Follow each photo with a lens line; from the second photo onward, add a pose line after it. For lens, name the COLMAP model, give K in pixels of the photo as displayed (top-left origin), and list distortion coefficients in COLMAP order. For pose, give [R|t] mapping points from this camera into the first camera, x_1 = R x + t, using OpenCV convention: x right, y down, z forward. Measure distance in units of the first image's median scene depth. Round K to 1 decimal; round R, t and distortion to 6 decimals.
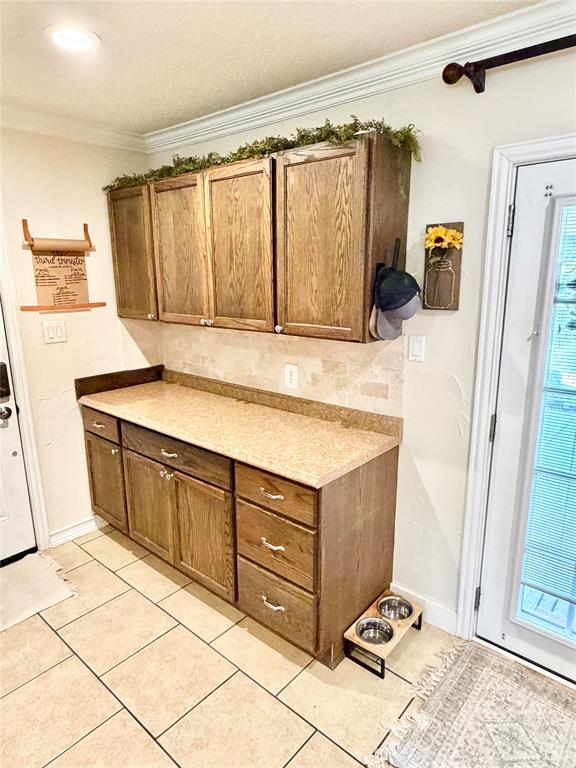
lens RADIAL K [[475.1, 0, 286.4], [0, 475.1, 384.2], [0, 0, 1]] dist [0.002110, -0.000410]
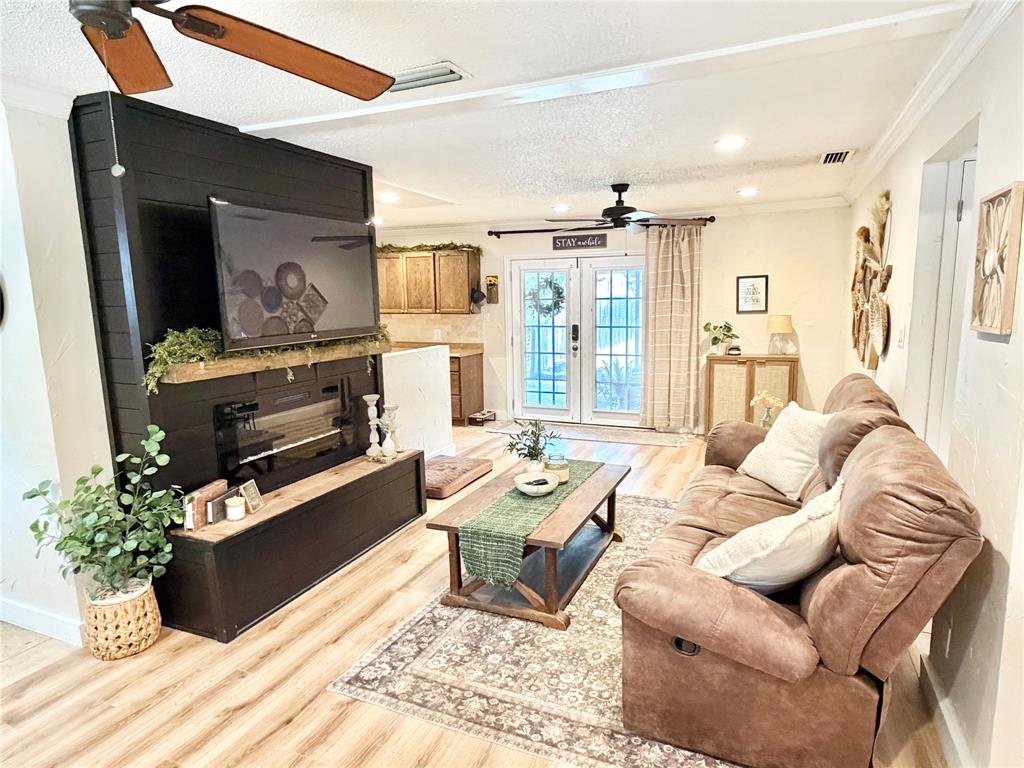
lens RADIAL K [[608.1, 0, 522.1], [0, 608.1, 389.5], [0, 0, 1]] dist [0.007661, 0.000943]
pose [[0.949441, -0.052208, 0.309574, -0.705065], [0.074615, 0.995346, -0.060979, 0.619470], [-0.304950, 0.080994, 0.948918, -2.606585]]
